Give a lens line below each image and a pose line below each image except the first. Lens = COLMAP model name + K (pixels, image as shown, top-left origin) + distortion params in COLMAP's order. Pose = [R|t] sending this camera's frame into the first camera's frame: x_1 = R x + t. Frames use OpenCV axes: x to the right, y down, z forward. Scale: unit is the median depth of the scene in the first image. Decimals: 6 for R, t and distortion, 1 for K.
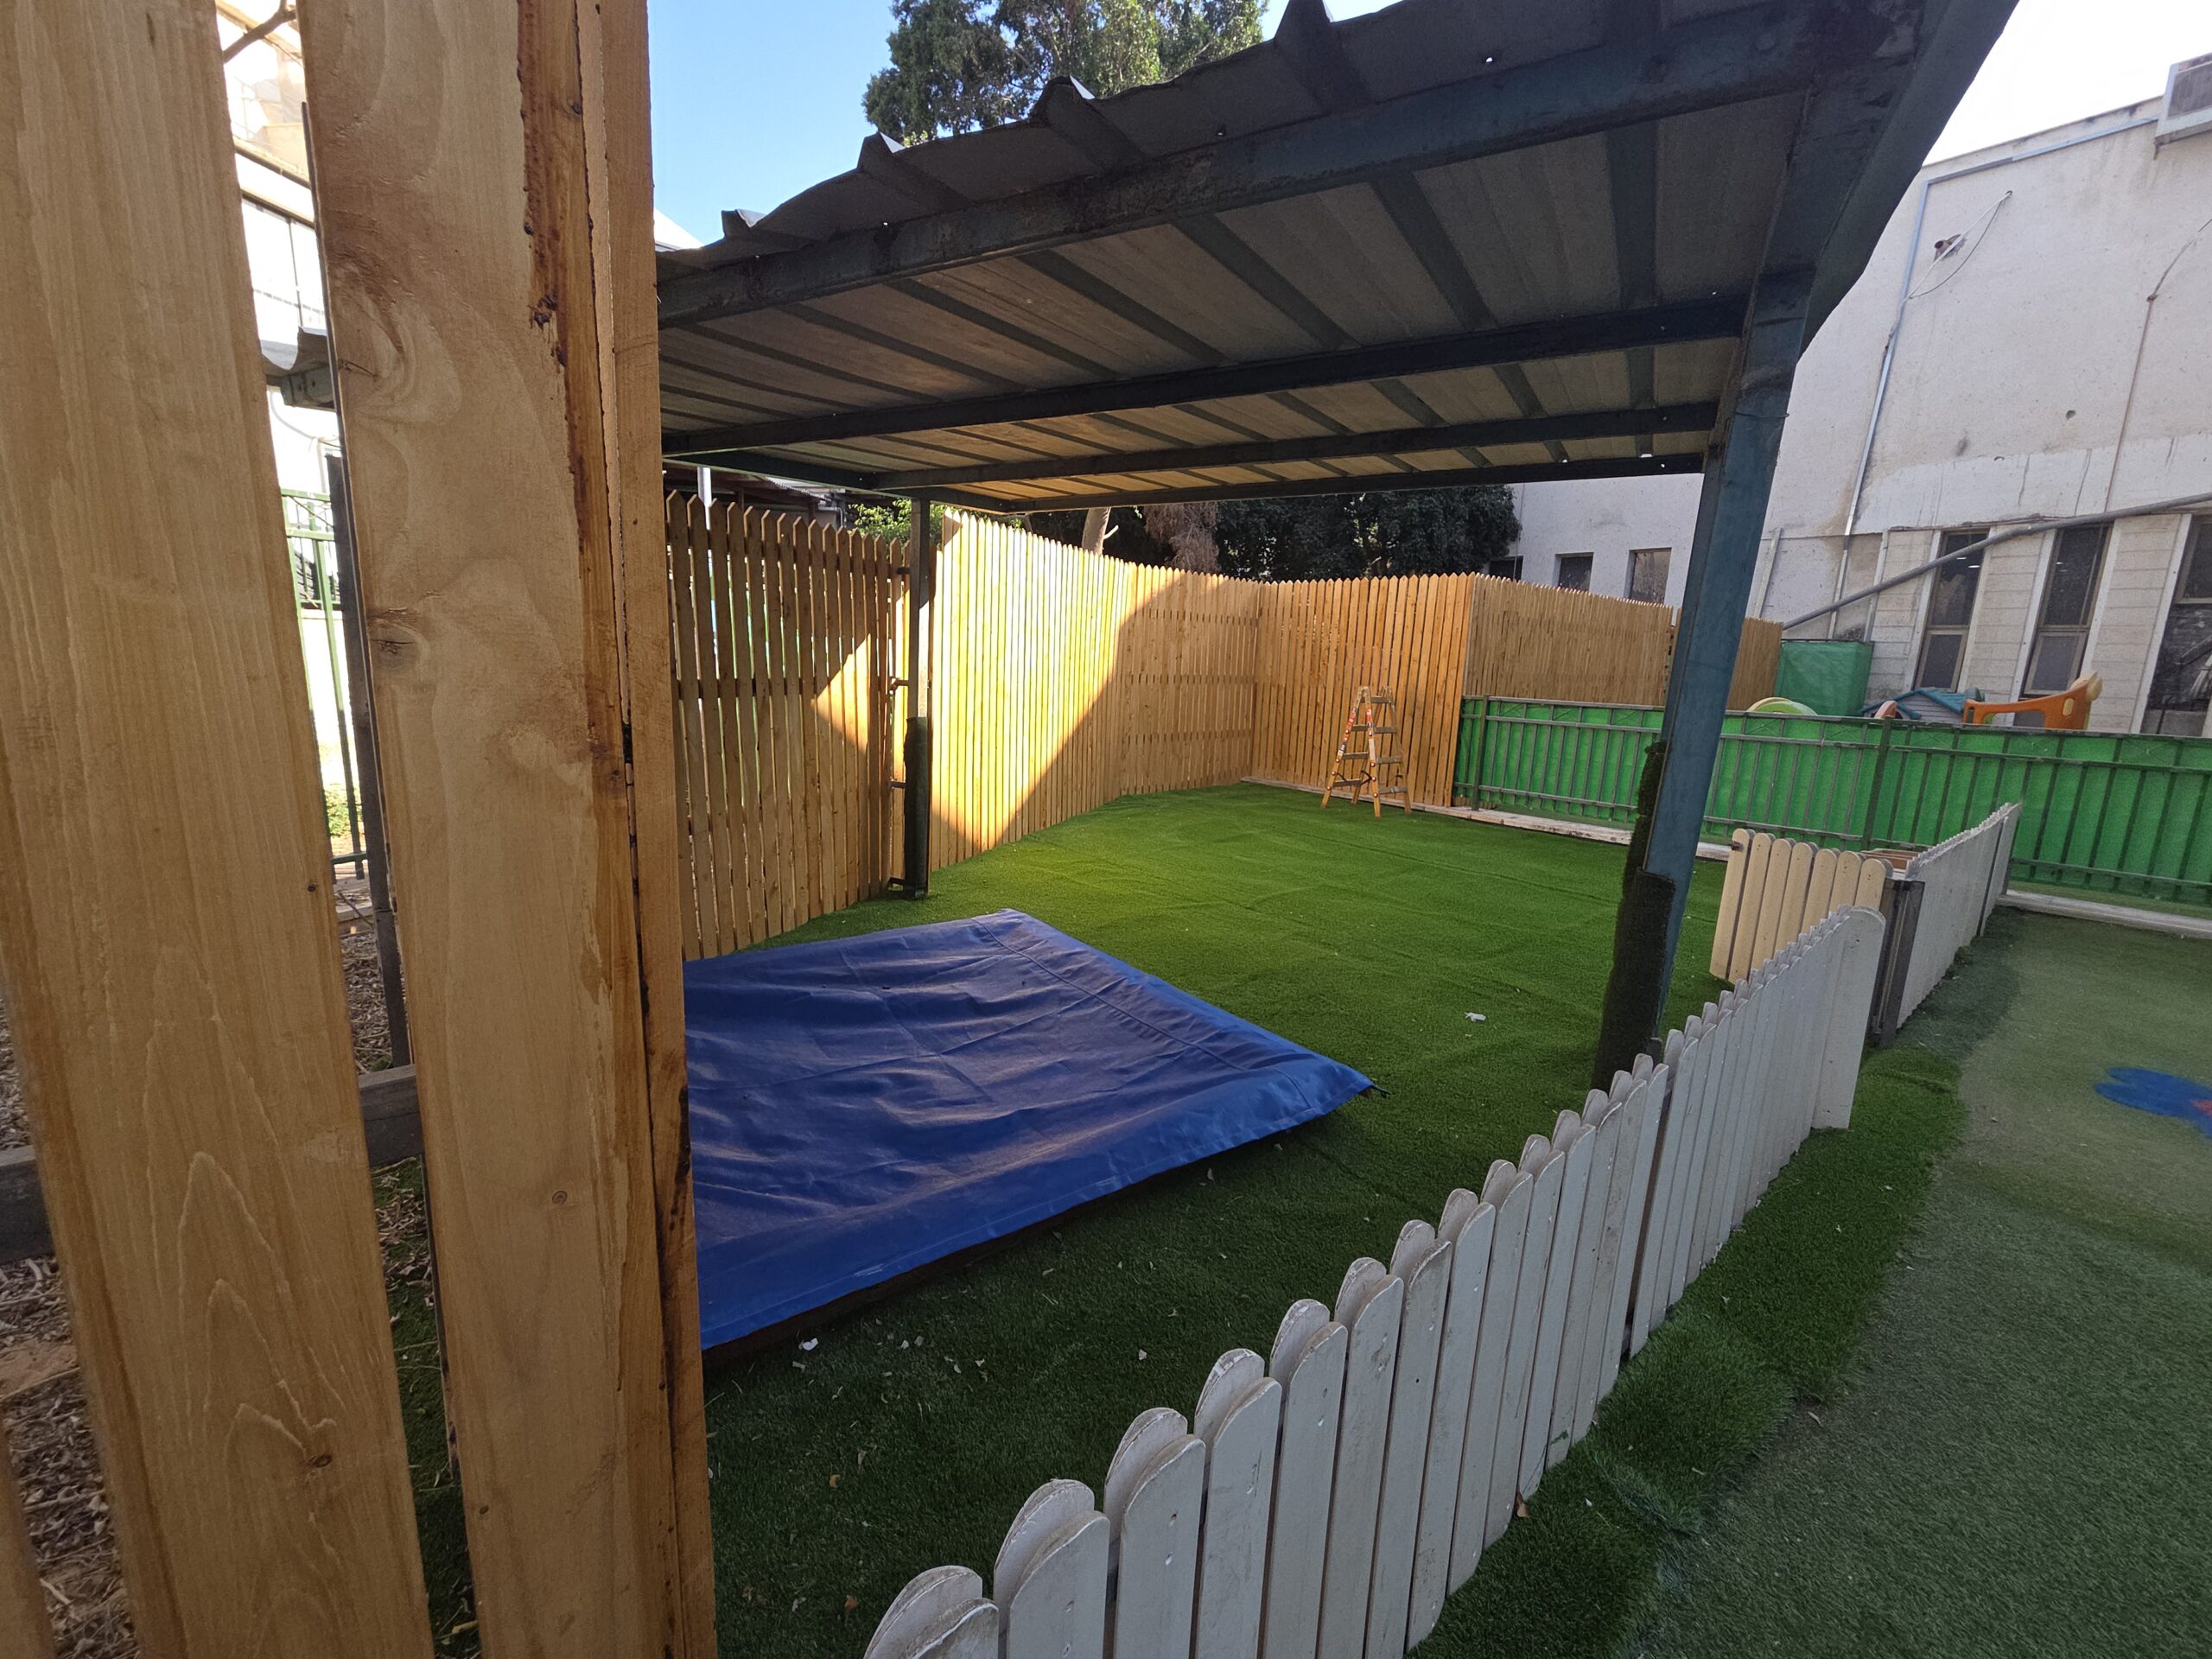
lens RADIAL K [[904.1, 0, 1111.3], [0, 904.1, 822.9], [0, 0, 1]] dist [-0.000127, 0.001021]
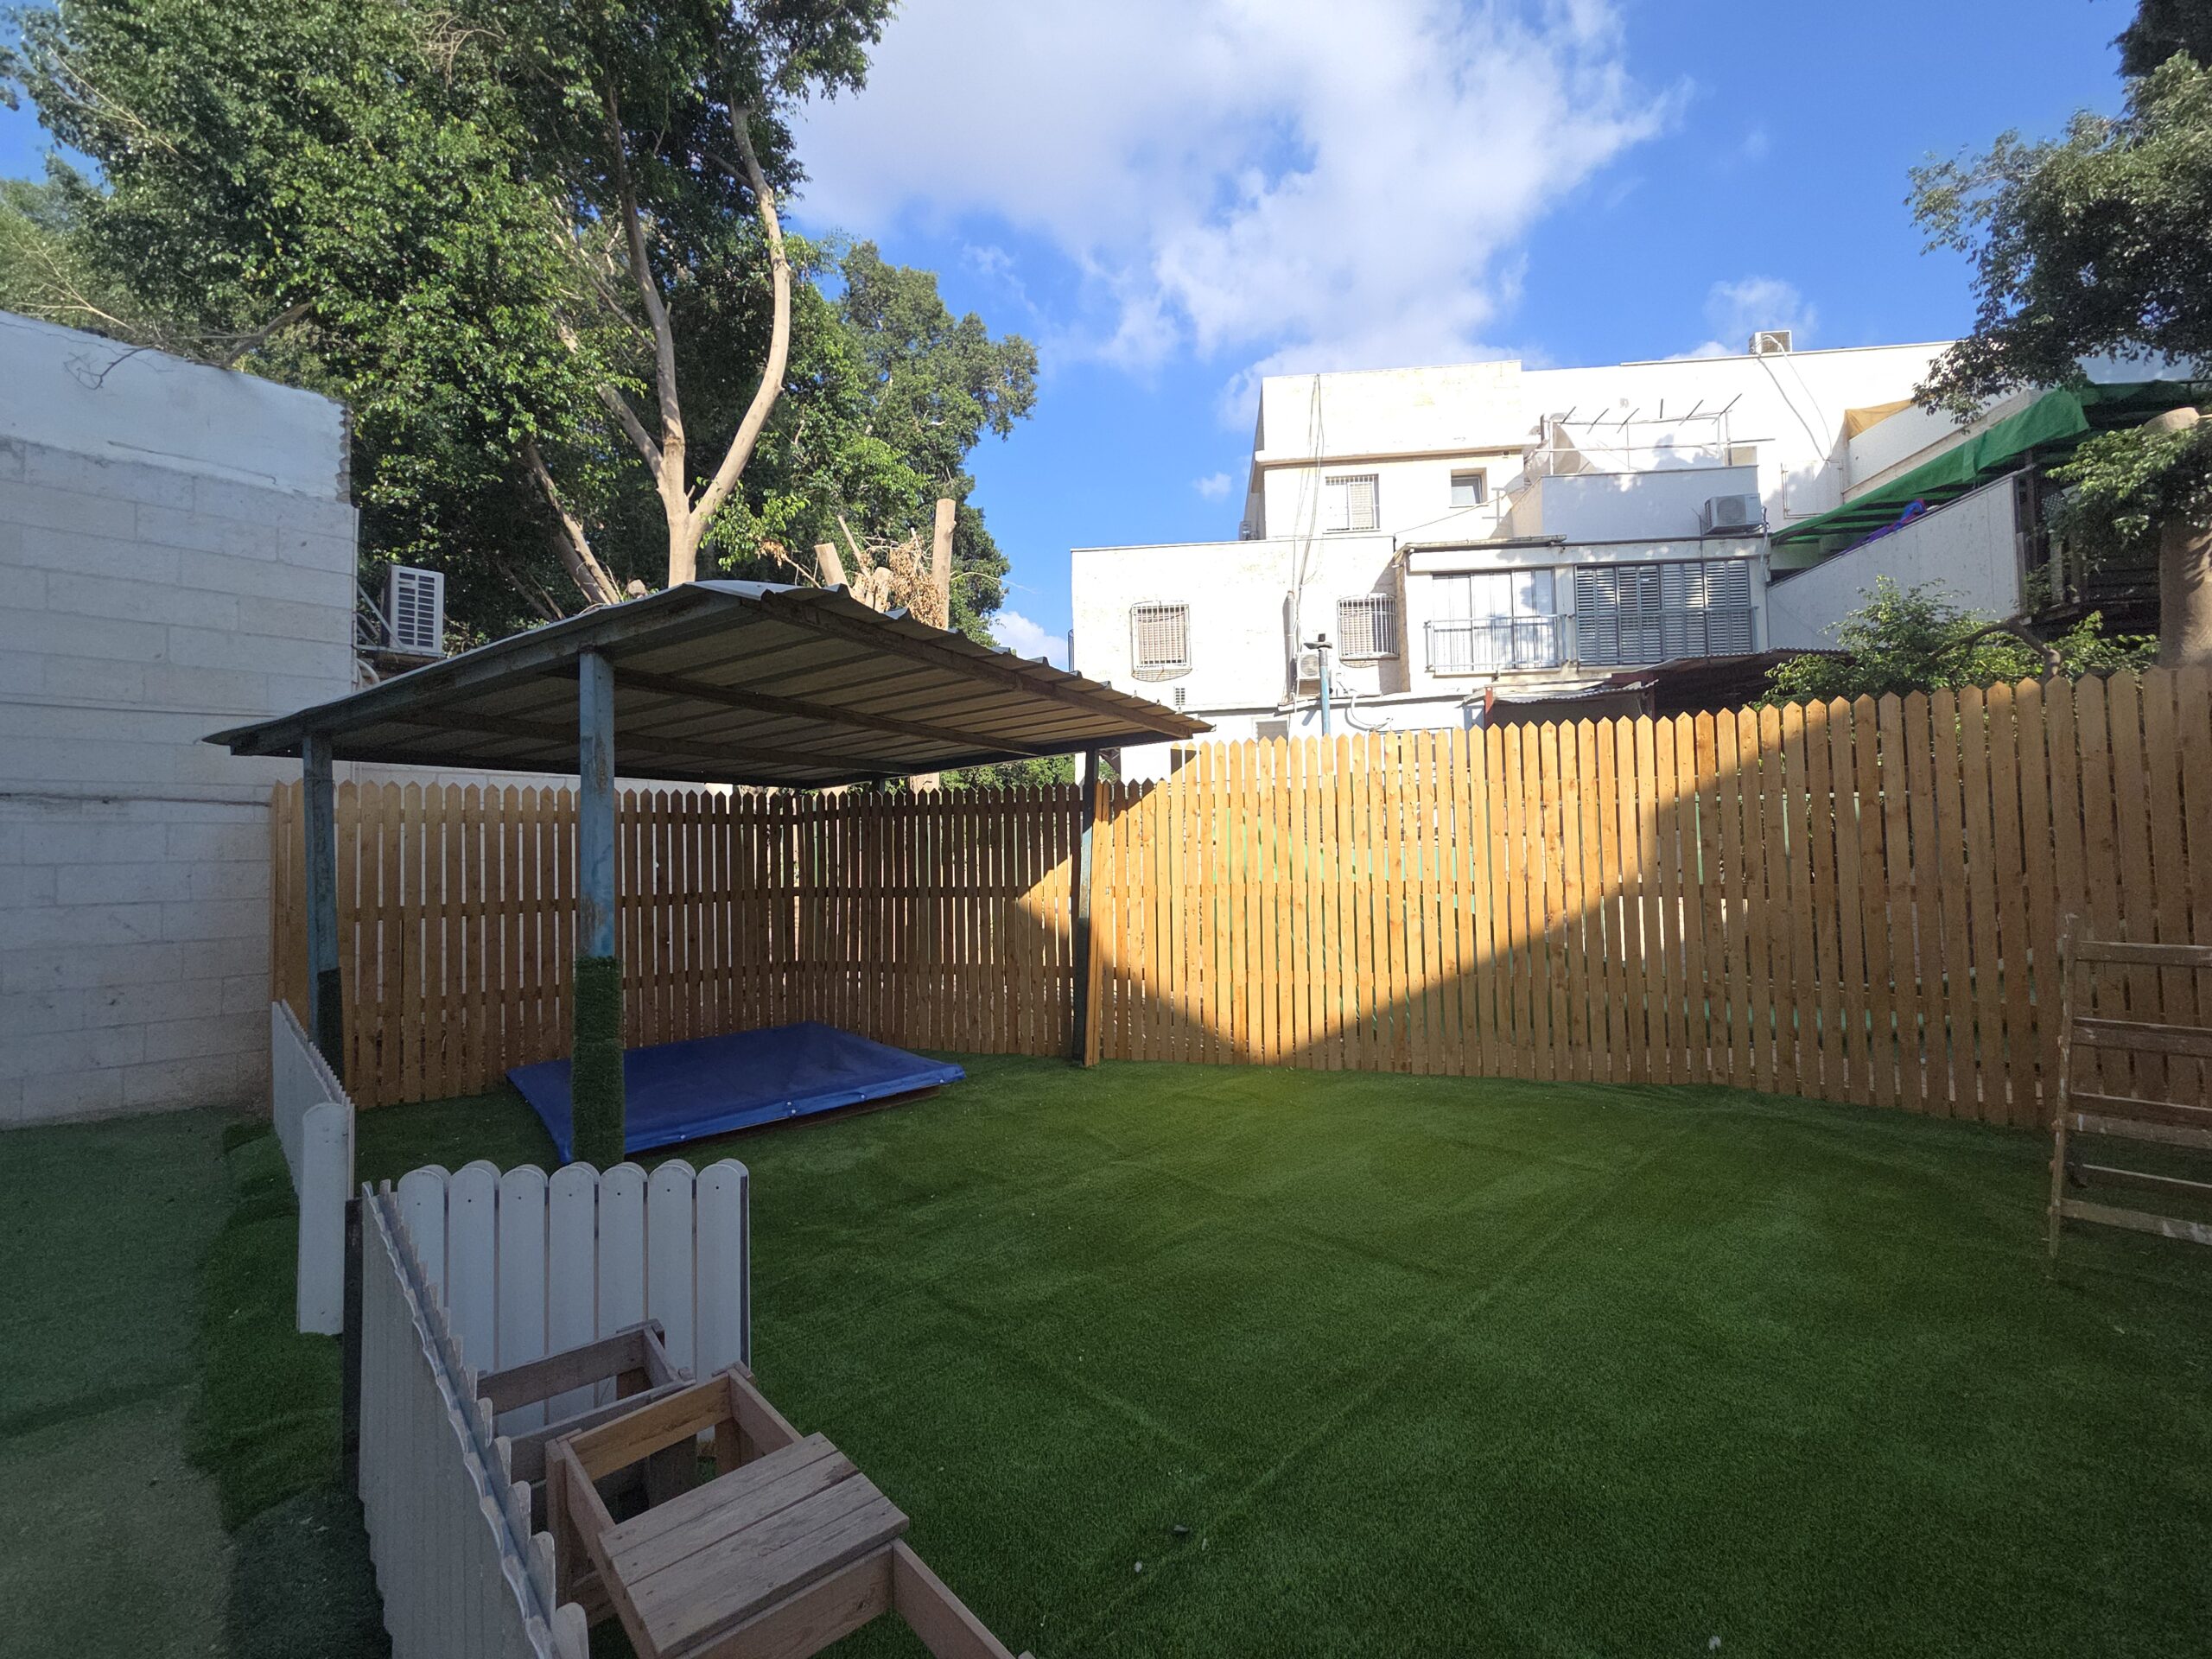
lens RADIAL K [[904.1, 0, 1119.7], [0, 904.1, 817.9], [0, 0, 1]] dist [-0.000127, 0.001021]
pose [[0.058888, -0.072371, -0.995638, 0.446259], [-0.161653, 0.983514, -0.081051, -0.067700], [0.985089, 0.165720, 0.046218, 0.412025]]
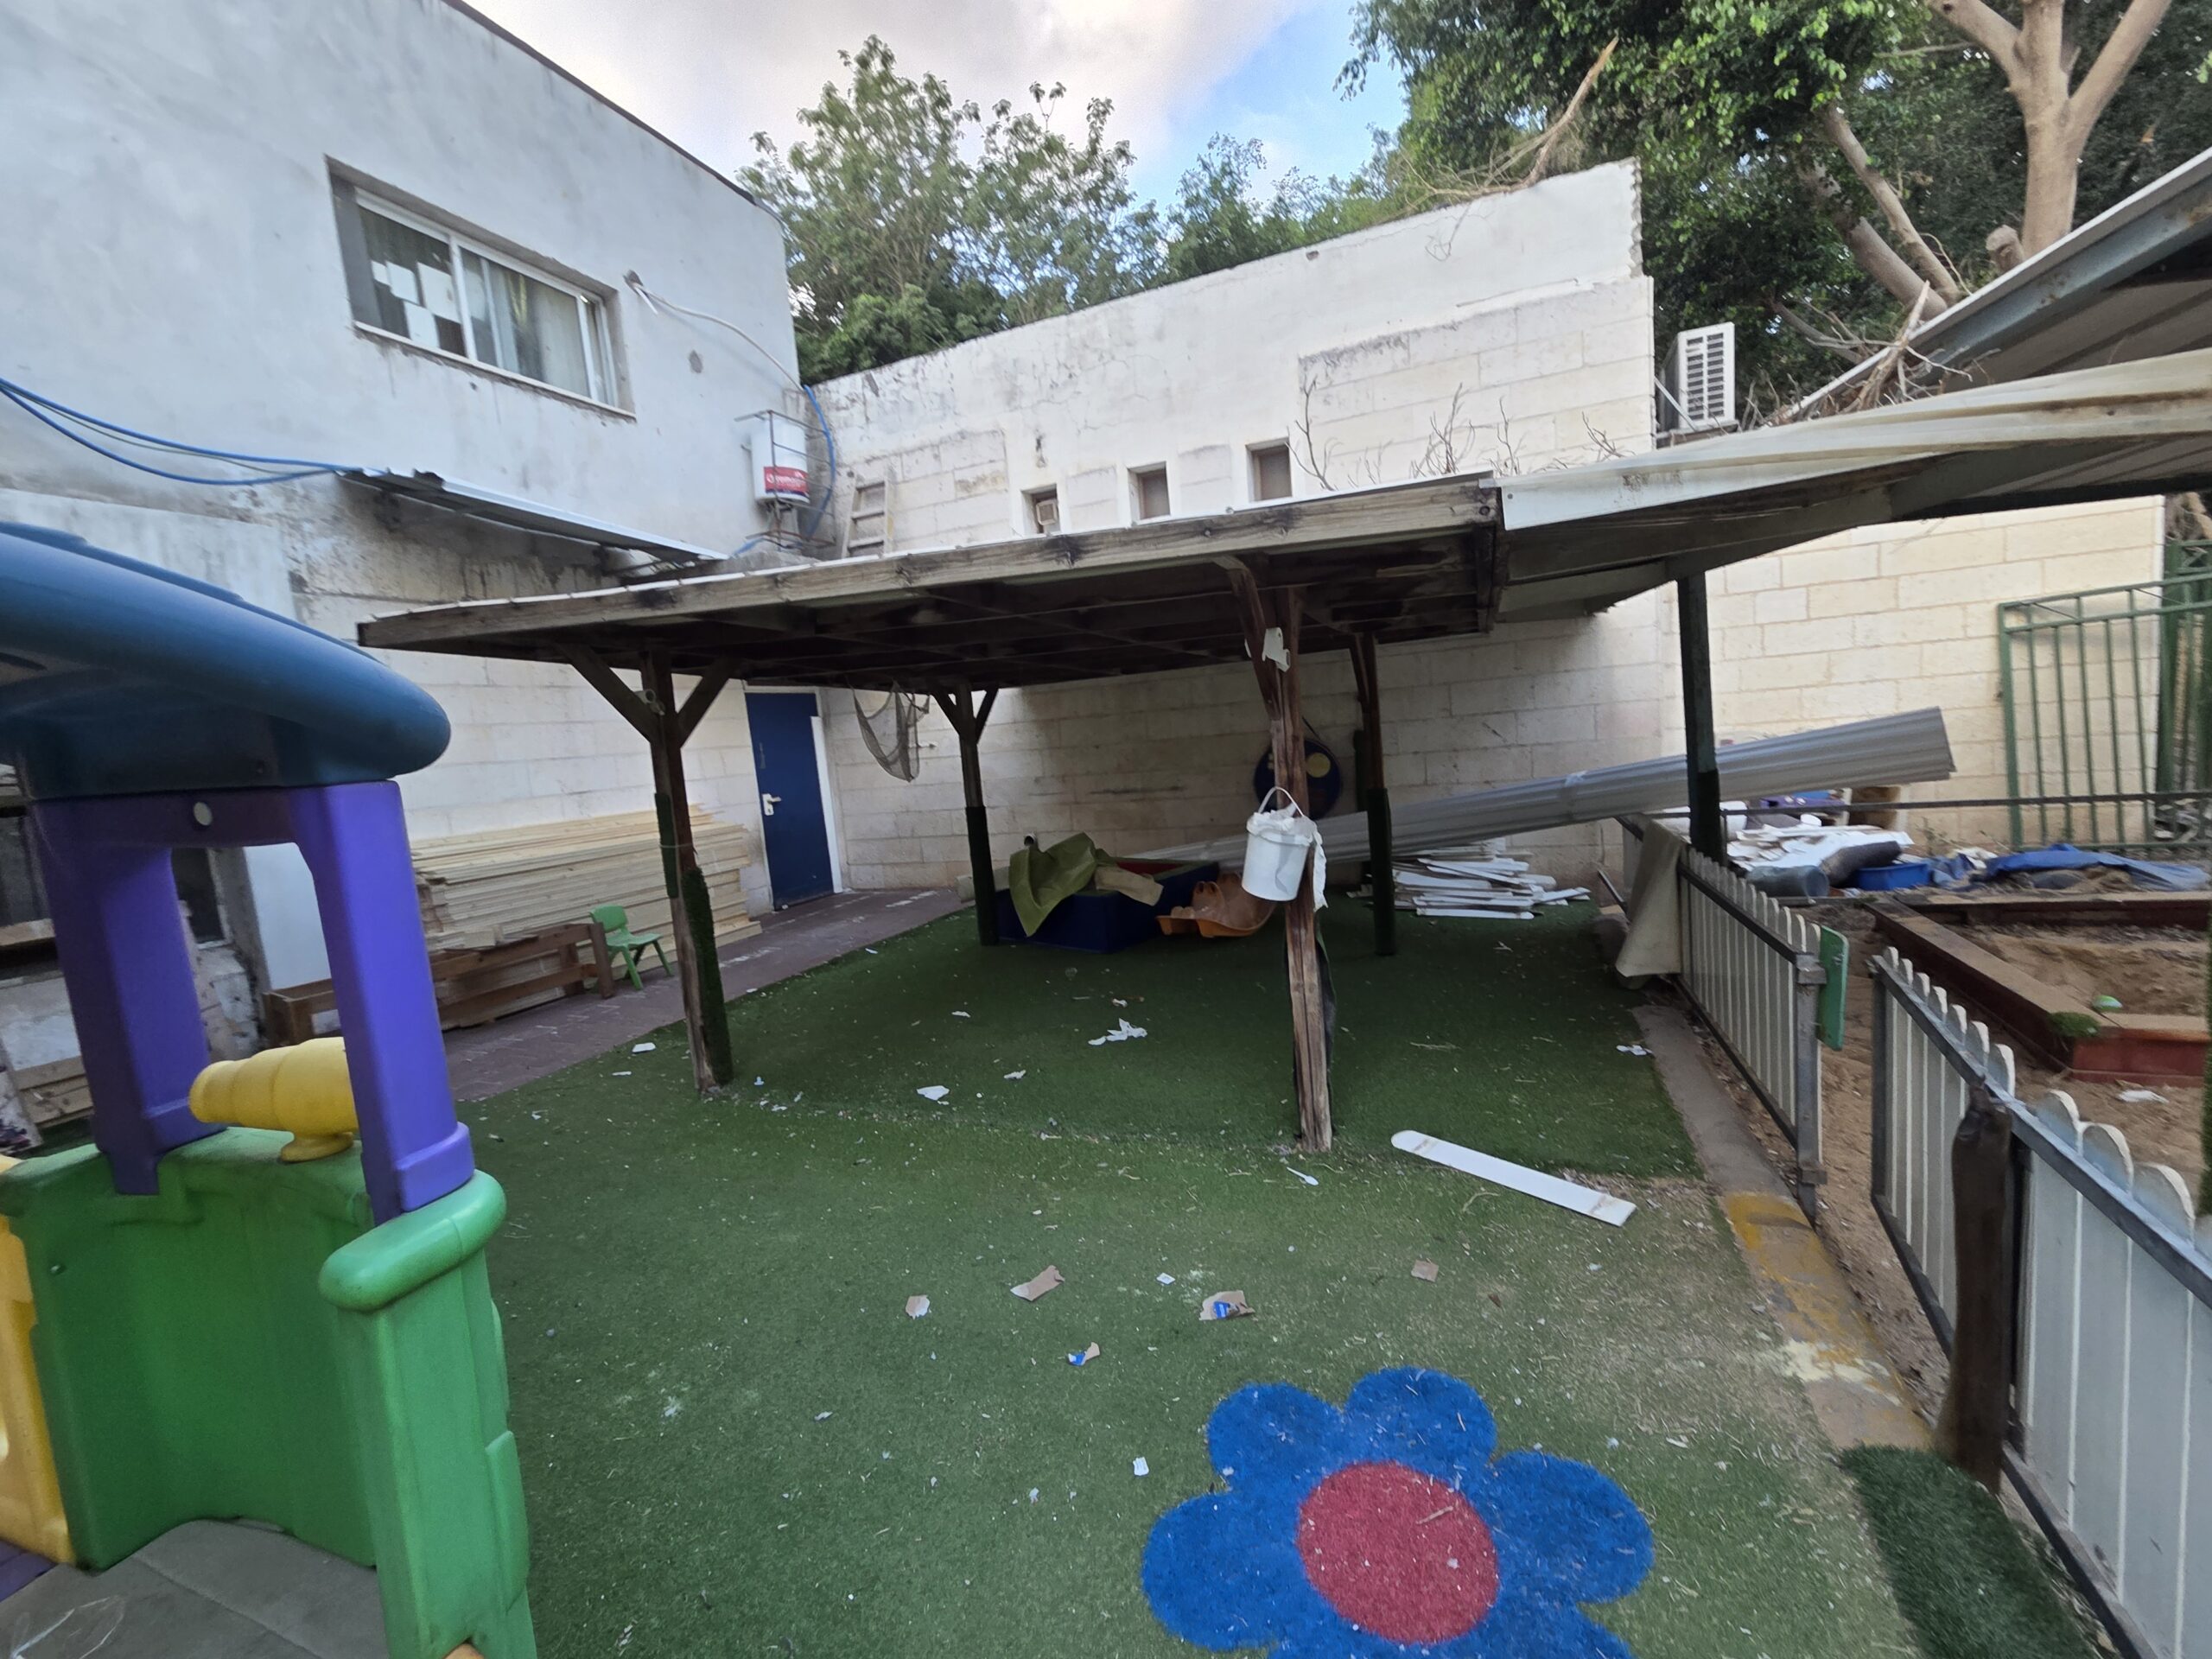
lens RADIAL K [[904.1, 0, 1111.4], [0, 904.1, 818.3], [0, 0, 1]] dist [-0.000127, 0.001021]
pose [[-0.888091, 0.089666, -0.450837, 0.406165], [-0.025644, 0.969598, 0.243357, -0.045105], [0.458952, 0.227685, -0.858792, 0.313678]]
